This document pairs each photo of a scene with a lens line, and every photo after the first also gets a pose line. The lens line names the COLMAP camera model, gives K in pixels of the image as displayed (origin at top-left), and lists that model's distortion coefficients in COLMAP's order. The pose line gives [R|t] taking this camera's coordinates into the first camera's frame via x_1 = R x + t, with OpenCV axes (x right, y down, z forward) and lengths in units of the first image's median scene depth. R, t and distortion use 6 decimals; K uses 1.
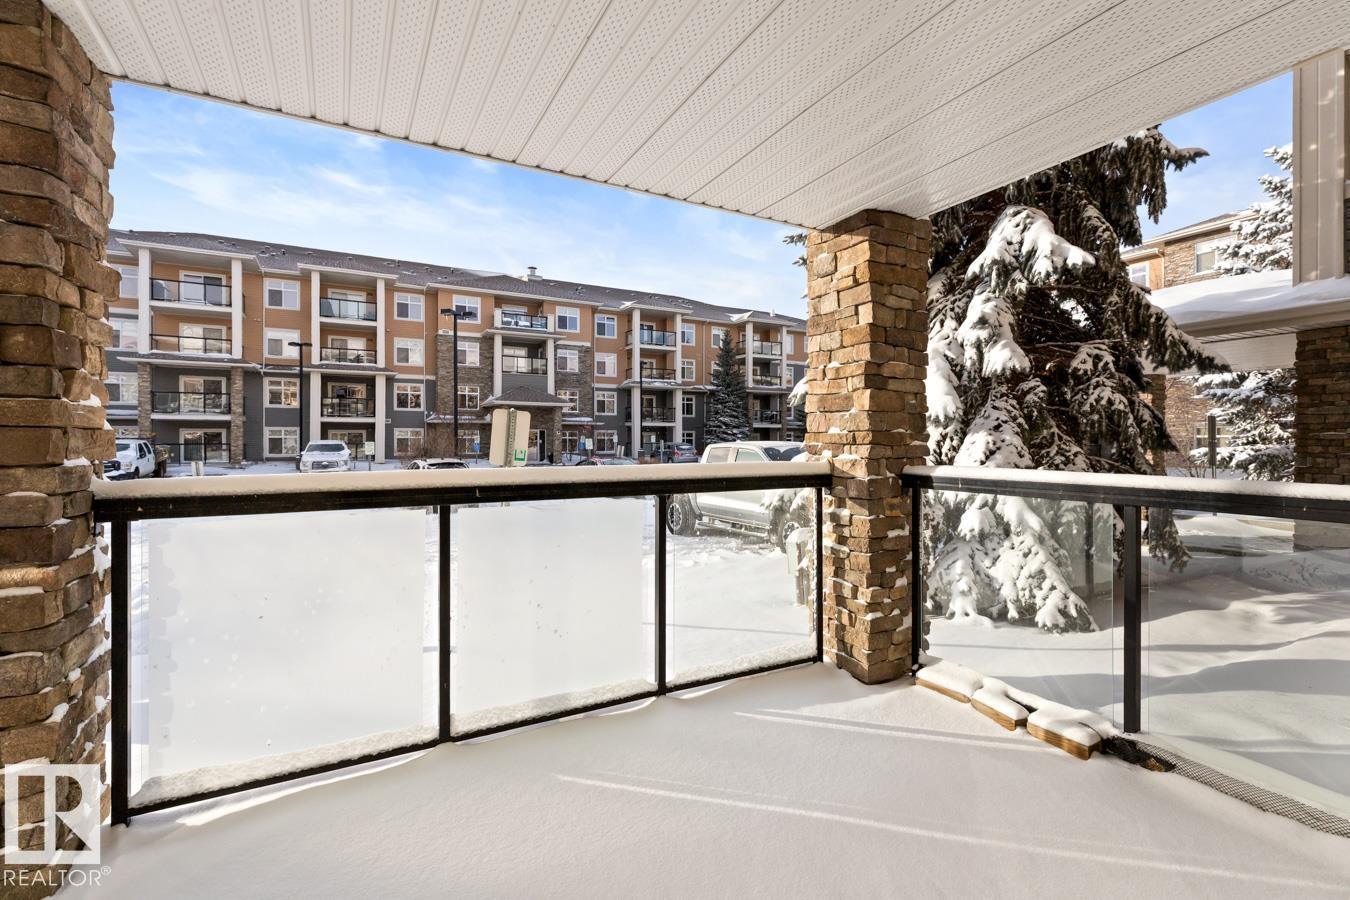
lens RADIAL K [[611.5, 0, 675.0], [0, 611.5, 450.0], [0, 0, 1]] dist [0.002585, 0.000773]
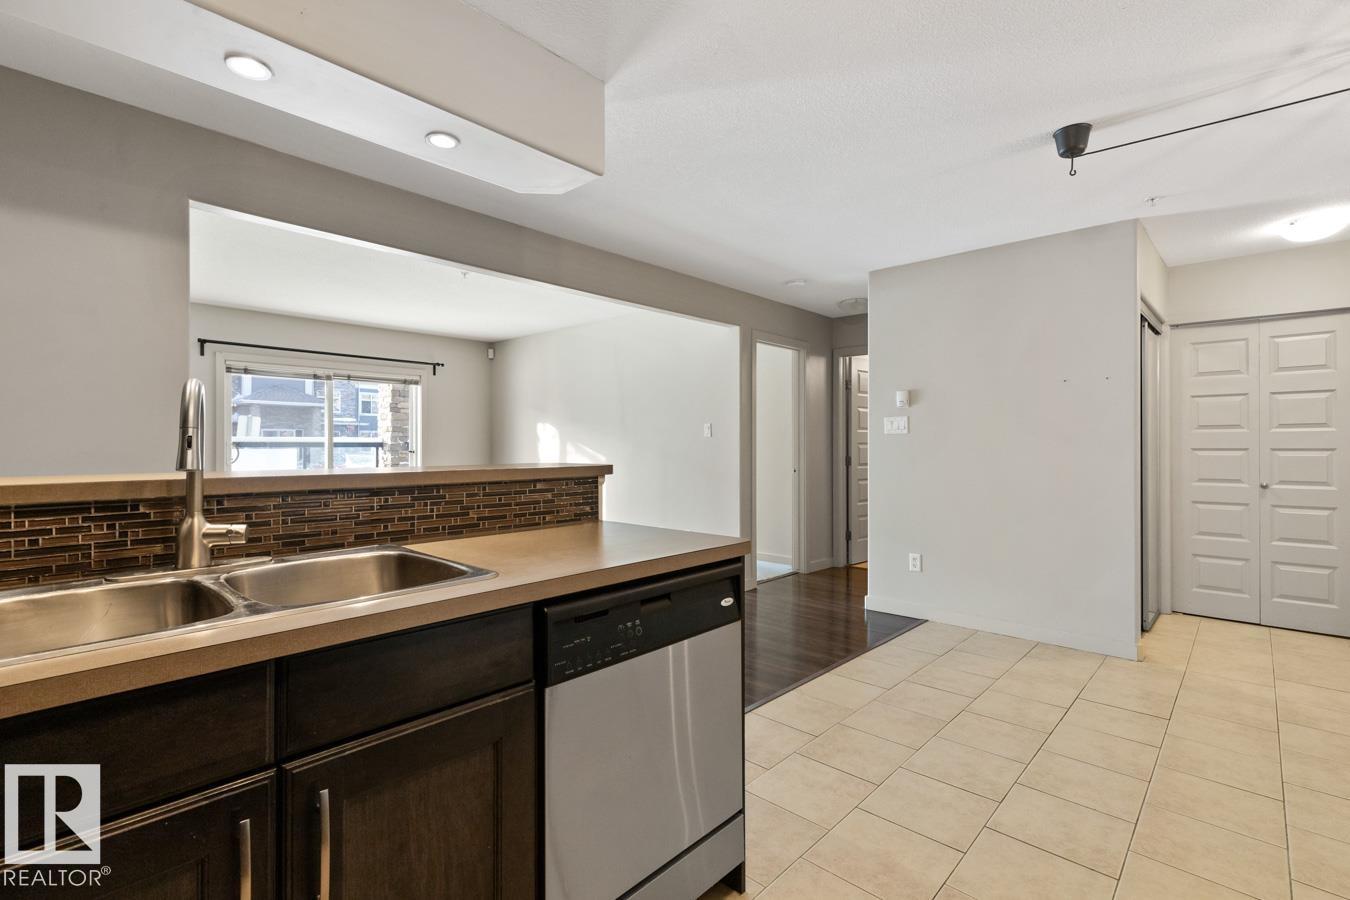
lens RADIAL K [[611.5, 0, 675.0], [0, 611.5, 450.0], [0, 0, 1]] dist [0.002585, 0.000773]
pose [[0.947360, -0.002831, 0.320158, 0.058078], [0.004107, 0.999986, -0.003310, 0.008143], [-0.320144, 0.004450, 0.947358, -0.189018]]
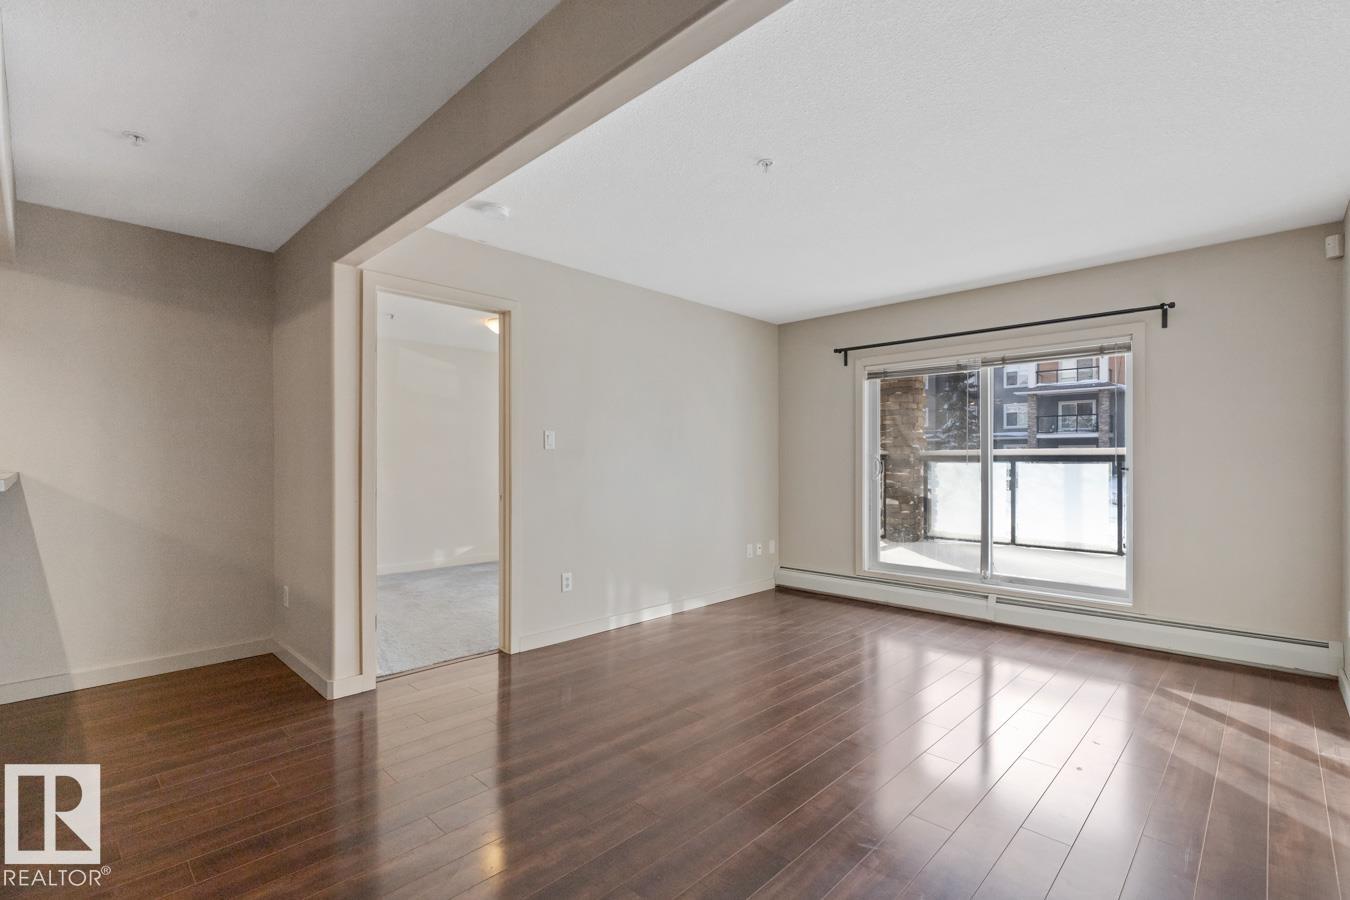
lens RADIAL K [[611.5, 0, 675.0], [0, 611.5, 450.0], [0, 0, 1]] dist [0.002585, 0.000773]
pose [[0.299844, -0.017308, -0.953831, 0.124602], [-0.010120, 0.999721, -0.021322, 0.007671], [0.953935, 0.016046, 0.299585, -0.089995]]
